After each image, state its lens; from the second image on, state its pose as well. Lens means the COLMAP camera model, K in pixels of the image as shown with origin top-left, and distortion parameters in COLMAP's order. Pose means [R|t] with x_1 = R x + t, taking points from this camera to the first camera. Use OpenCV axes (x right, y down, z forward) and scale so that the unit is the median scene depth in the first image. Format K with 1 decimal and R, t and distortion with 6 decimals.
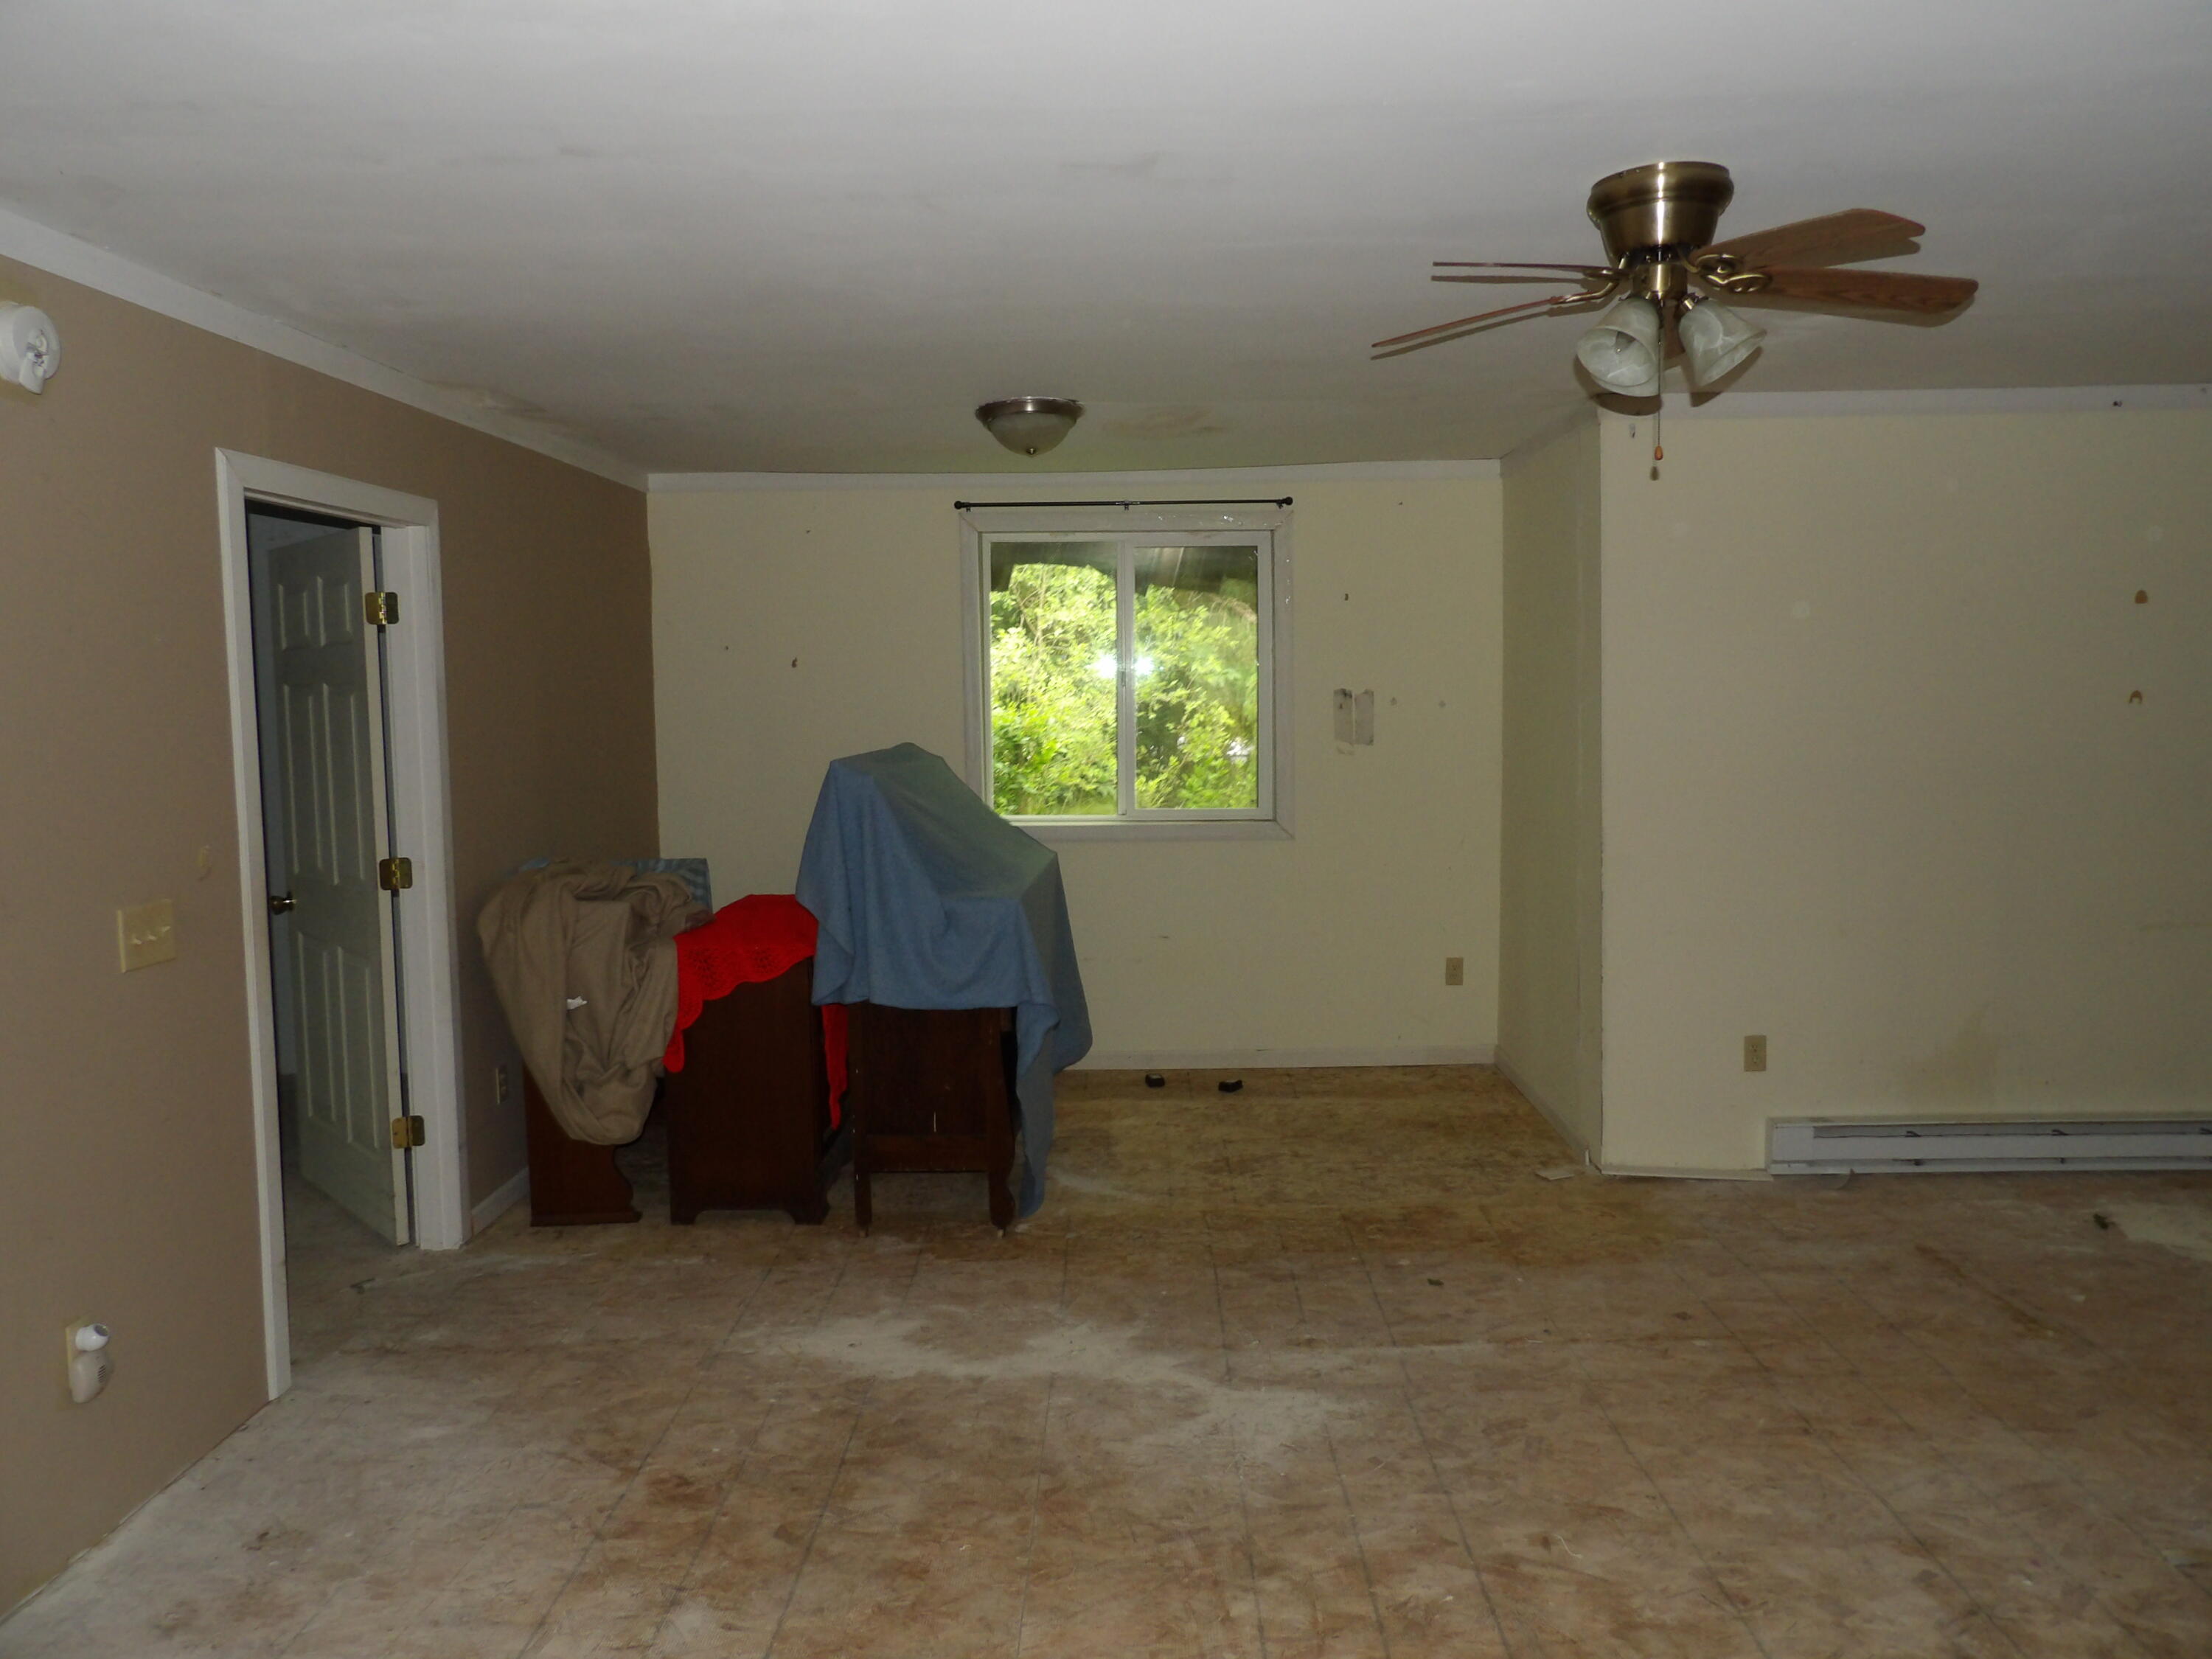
lens RADIAL K [[1547.4, 0, 1103.5], [0, 1547.4, 843.6], [0, 0, 1]] dist [-0.024754, 0.014552]
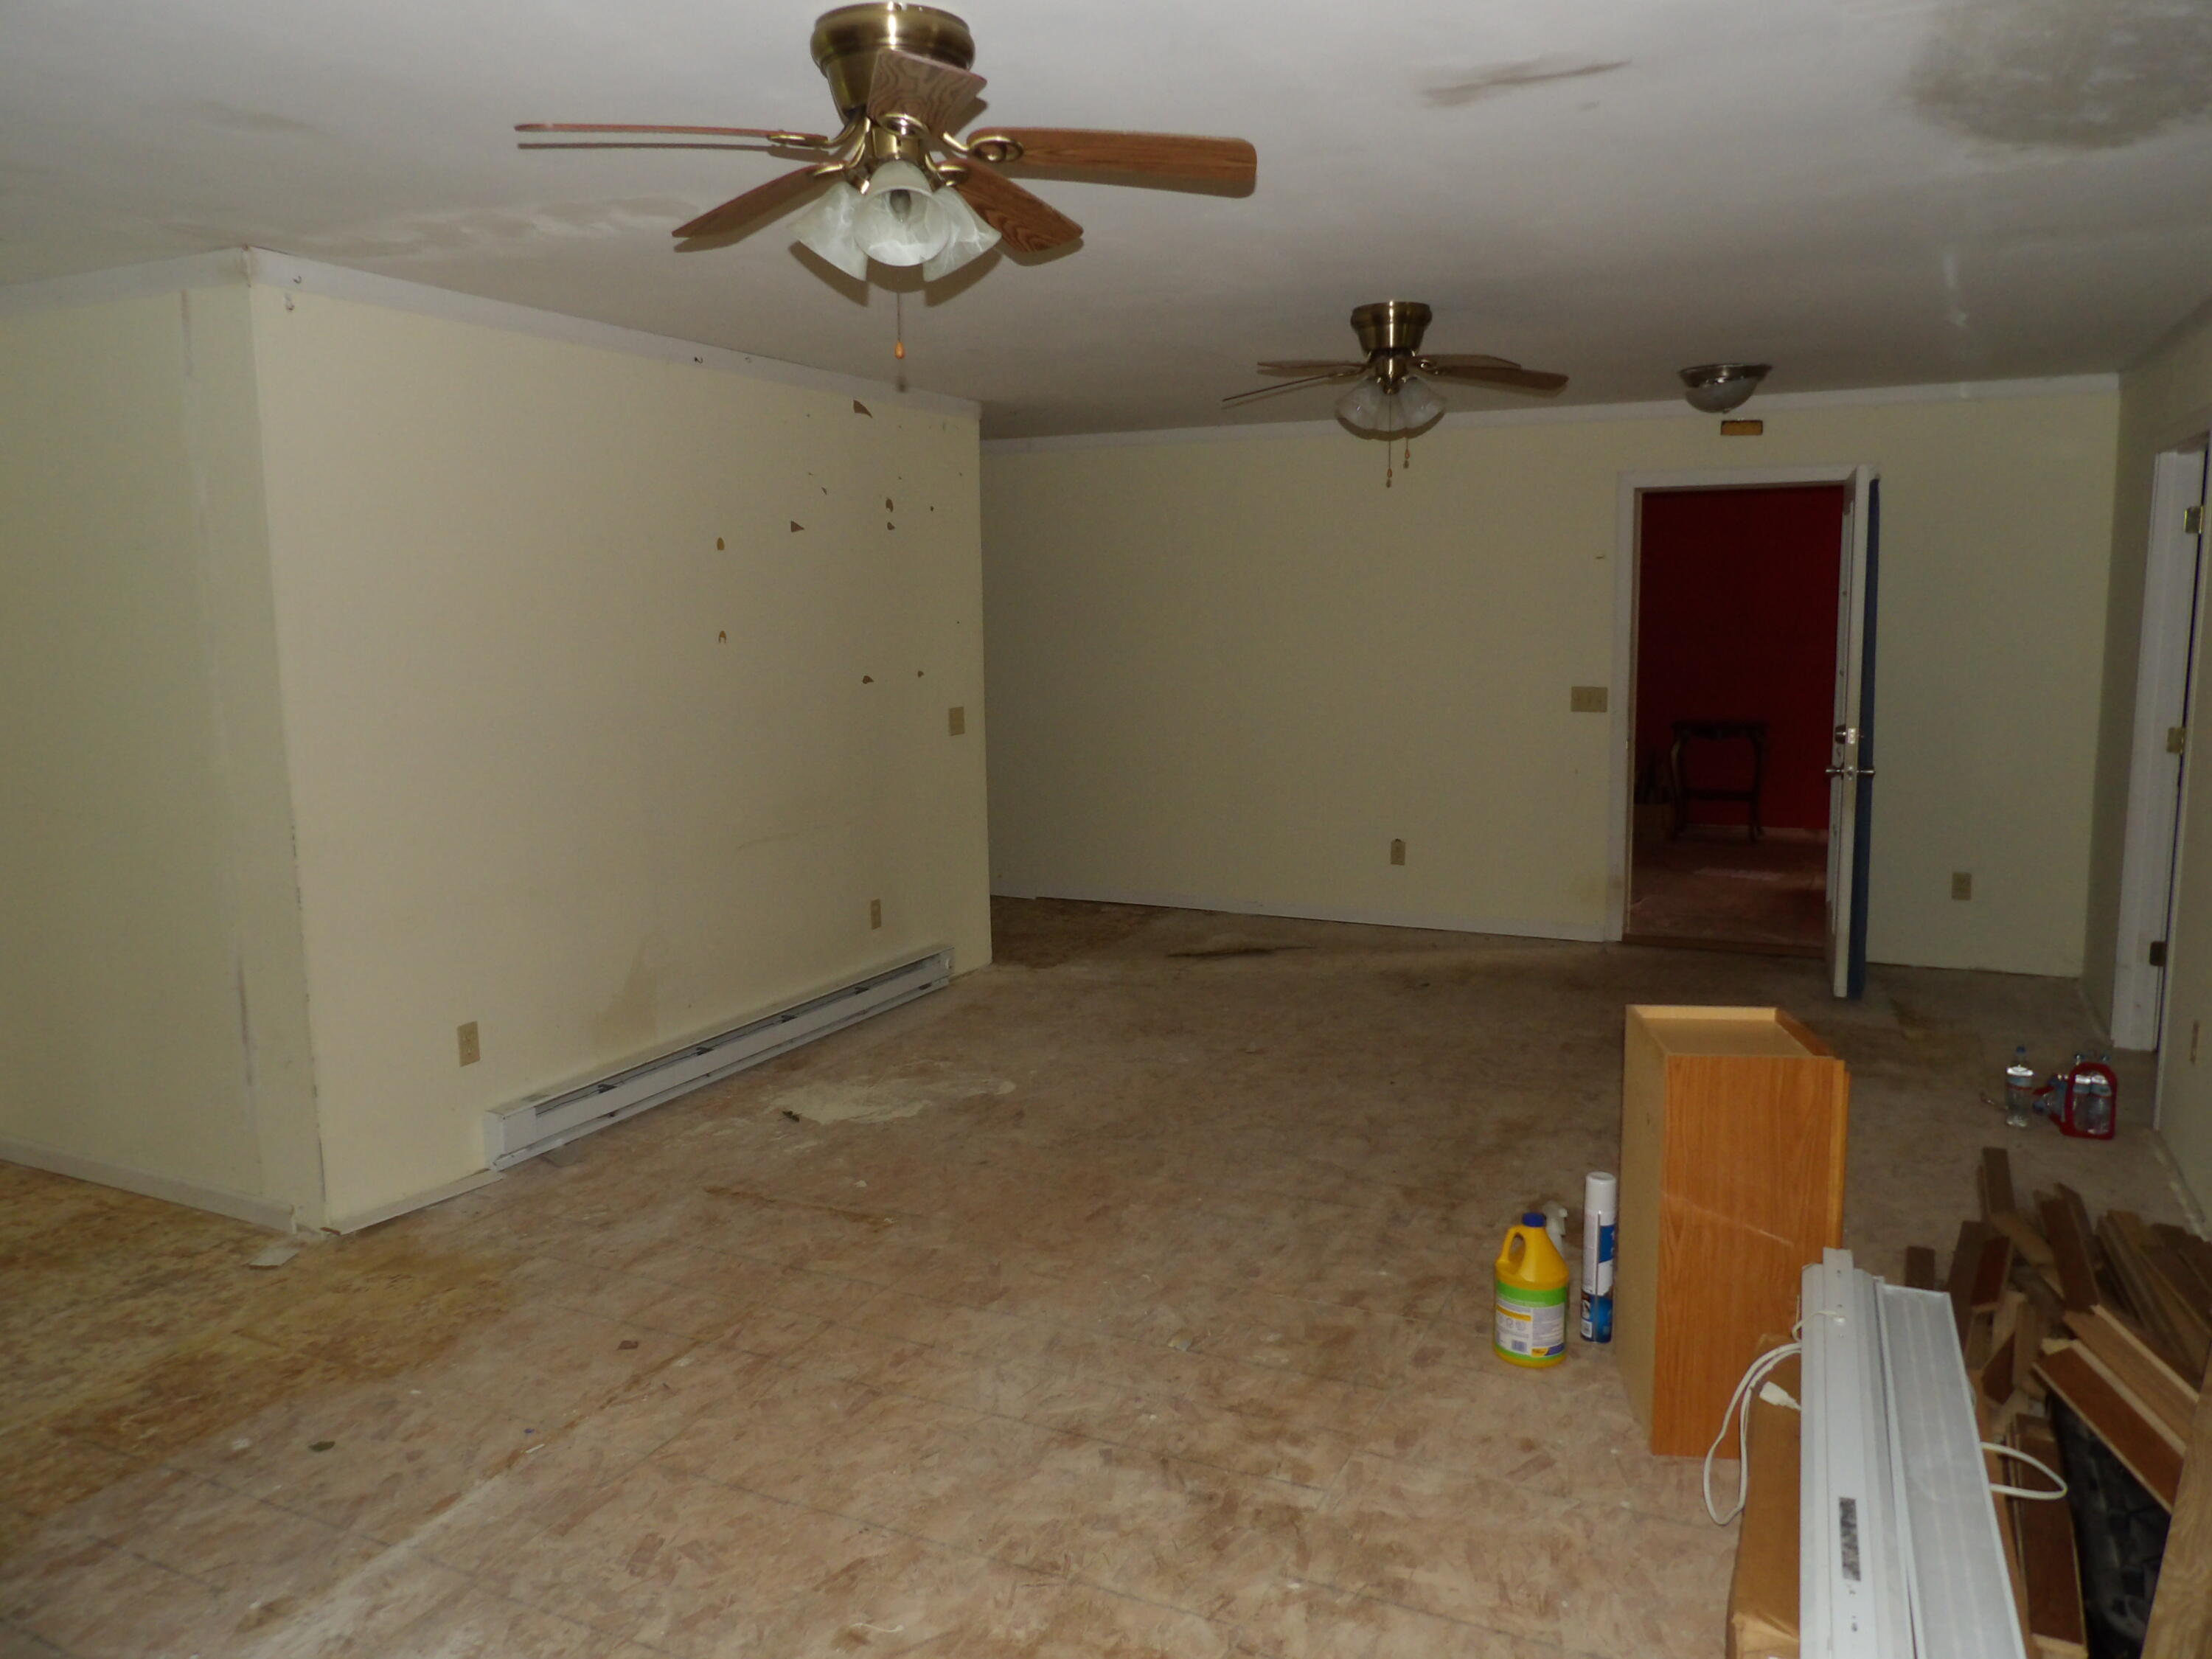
lens RADIAL K [[1547.4, 0, 1106.1], [0, 1547.4, 806.9], [0, 0, 1]] dist [-0.024754, 0.014552]
pose [[0.402804, -0.097771, 0.910049, -0.268965], [0.088306, 0.993791, 0.067682, -0.032535], [-0.911016, 0.053101, 0.408937, 0.353215]]
